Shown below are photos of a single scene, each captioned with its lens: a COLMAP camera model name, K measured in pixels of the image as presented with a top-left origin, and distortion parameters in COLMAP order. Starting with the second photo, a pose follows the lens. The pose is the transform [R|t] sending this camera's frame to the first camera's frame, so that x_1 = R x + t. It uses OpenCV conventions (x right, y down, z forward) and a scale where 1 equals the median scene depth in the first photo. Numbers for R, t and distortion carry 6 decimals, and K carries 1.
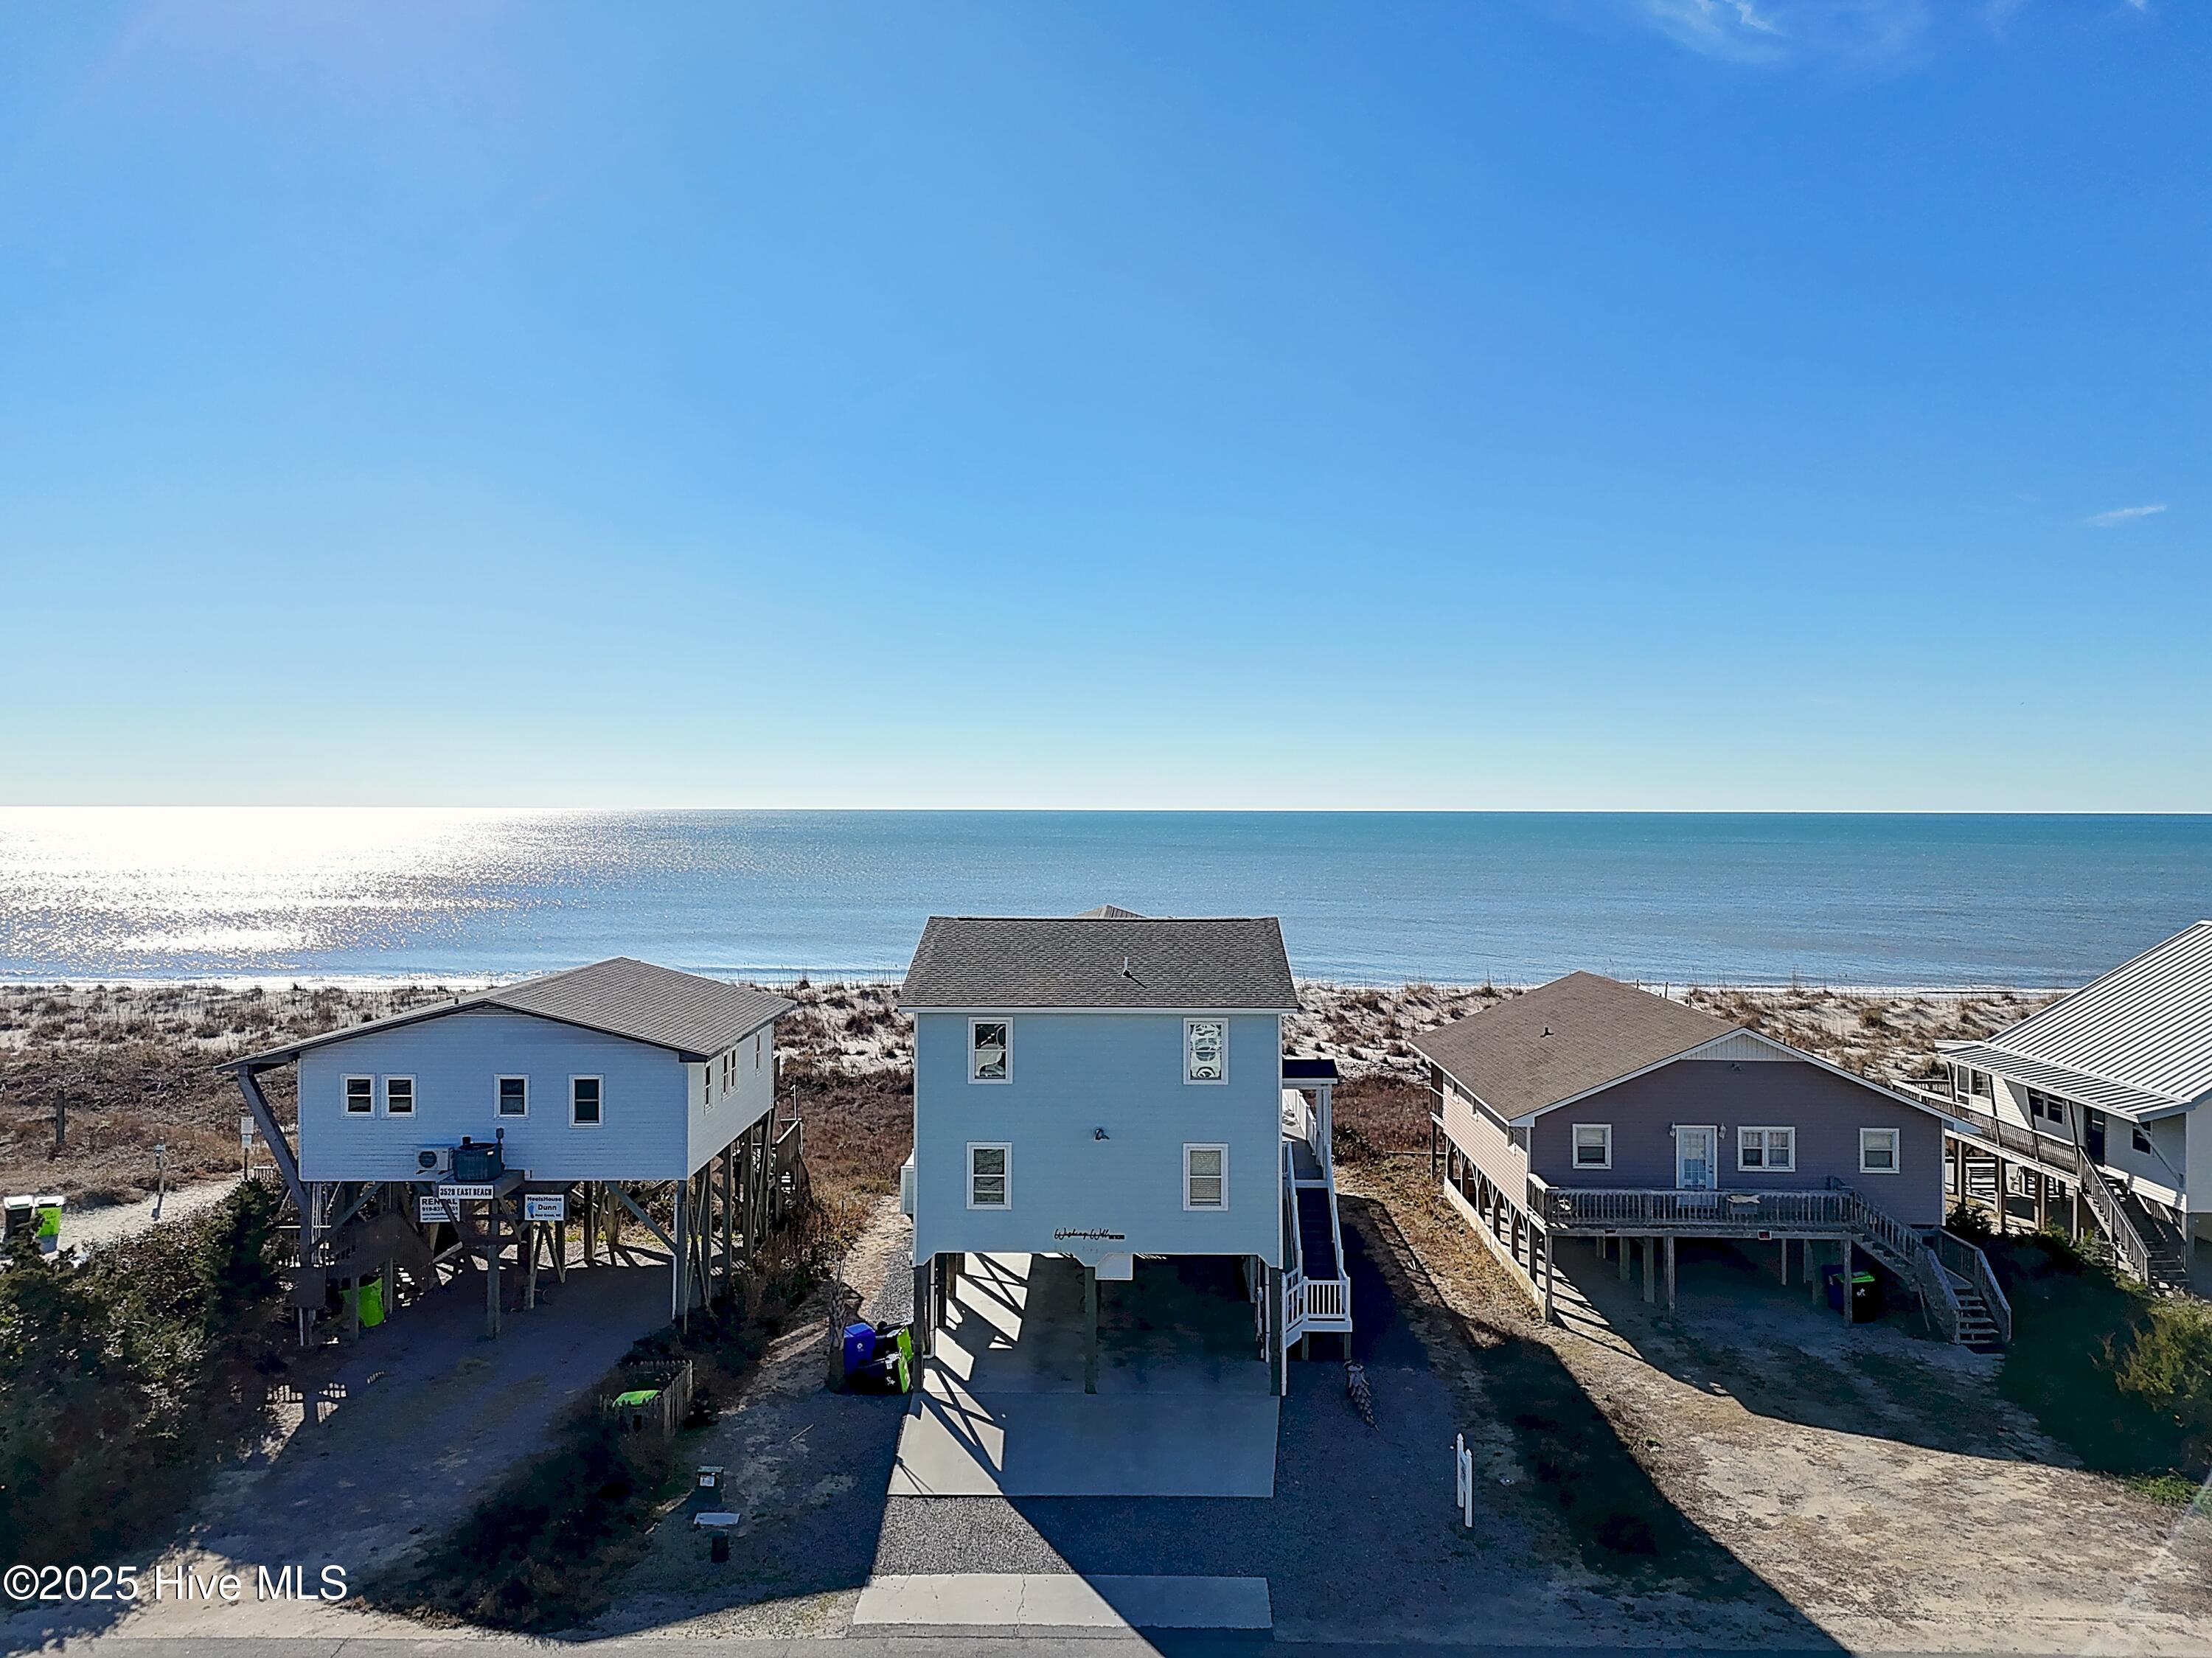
lens RADIAL K [[1617.5, 0, 1102.0], [0, 1617.5, 822.0], [0, 0, 1]] dist [0.057850, -0.029475]
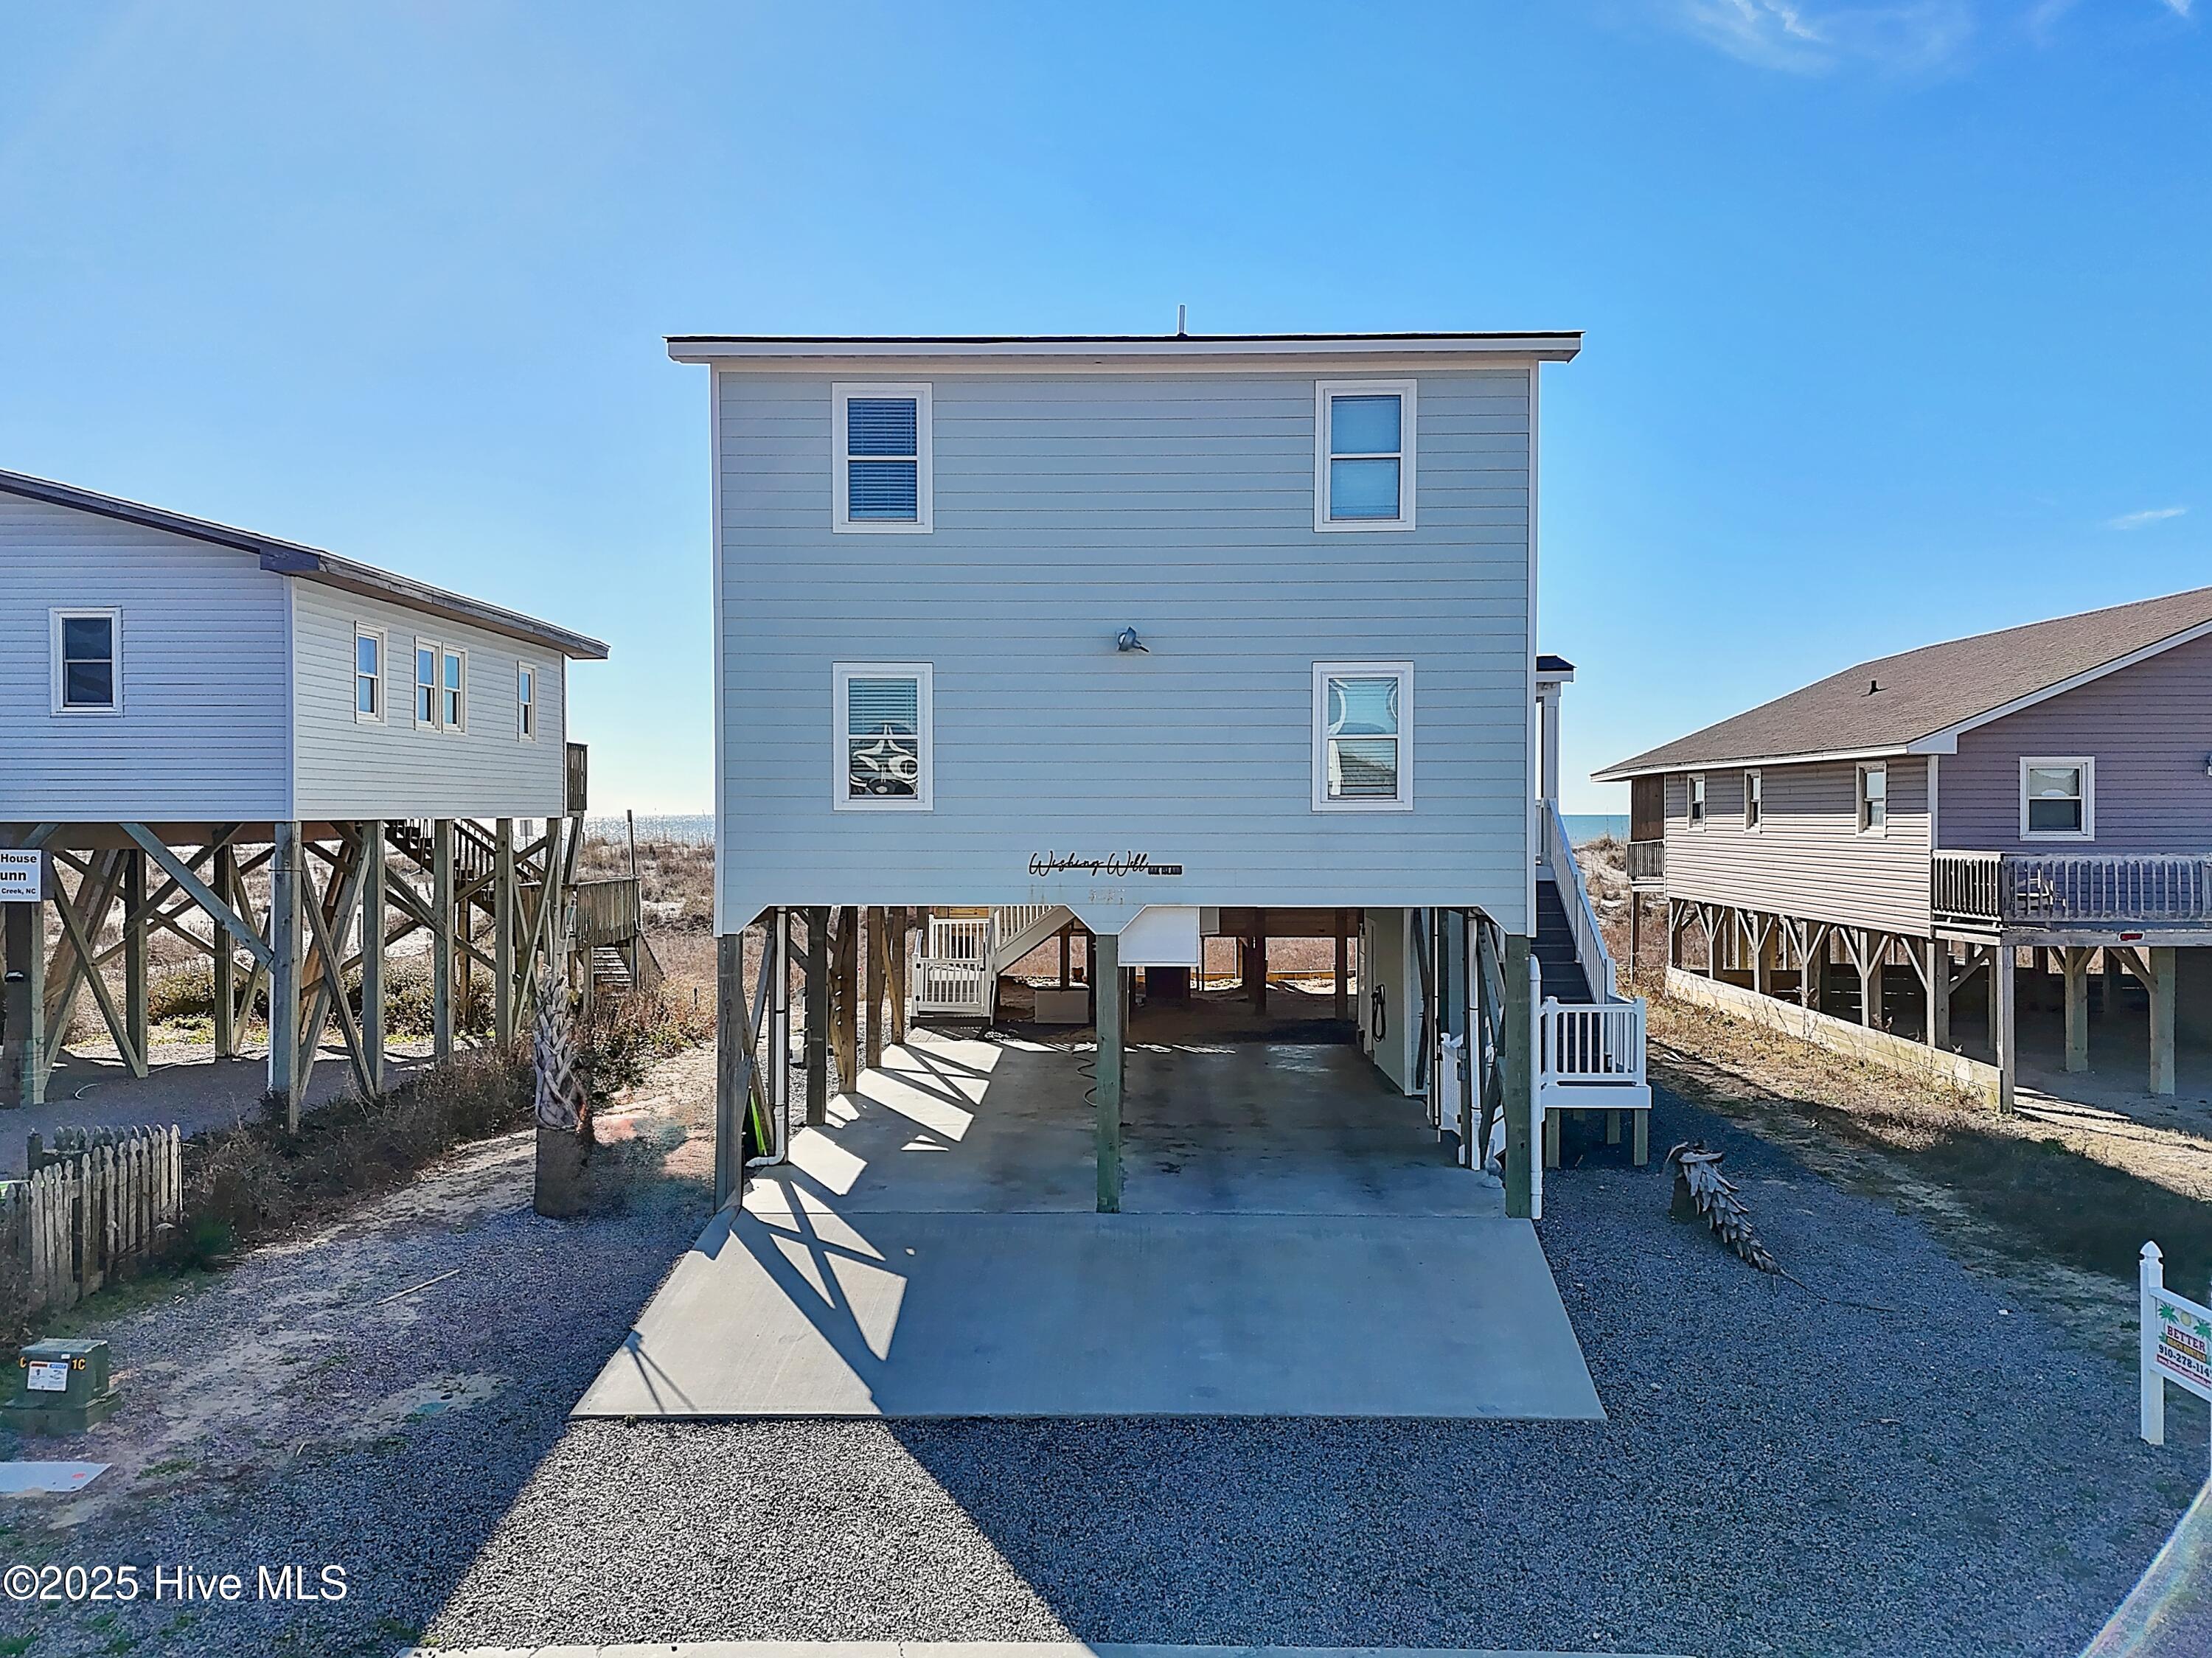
lens RADIAL K [[1613.3, 0, 1106.0], [0, 1613.3, 829.0], [0, 0, 1]] dist [0.079068, -0.067550]
pose [[1.000000, -0.000802, -0.000462, -0.007376], [0.000803, 0.999999, 0.001435, 0.238744], [0.000460, -0.001435, 0.999999, 0.539253]]
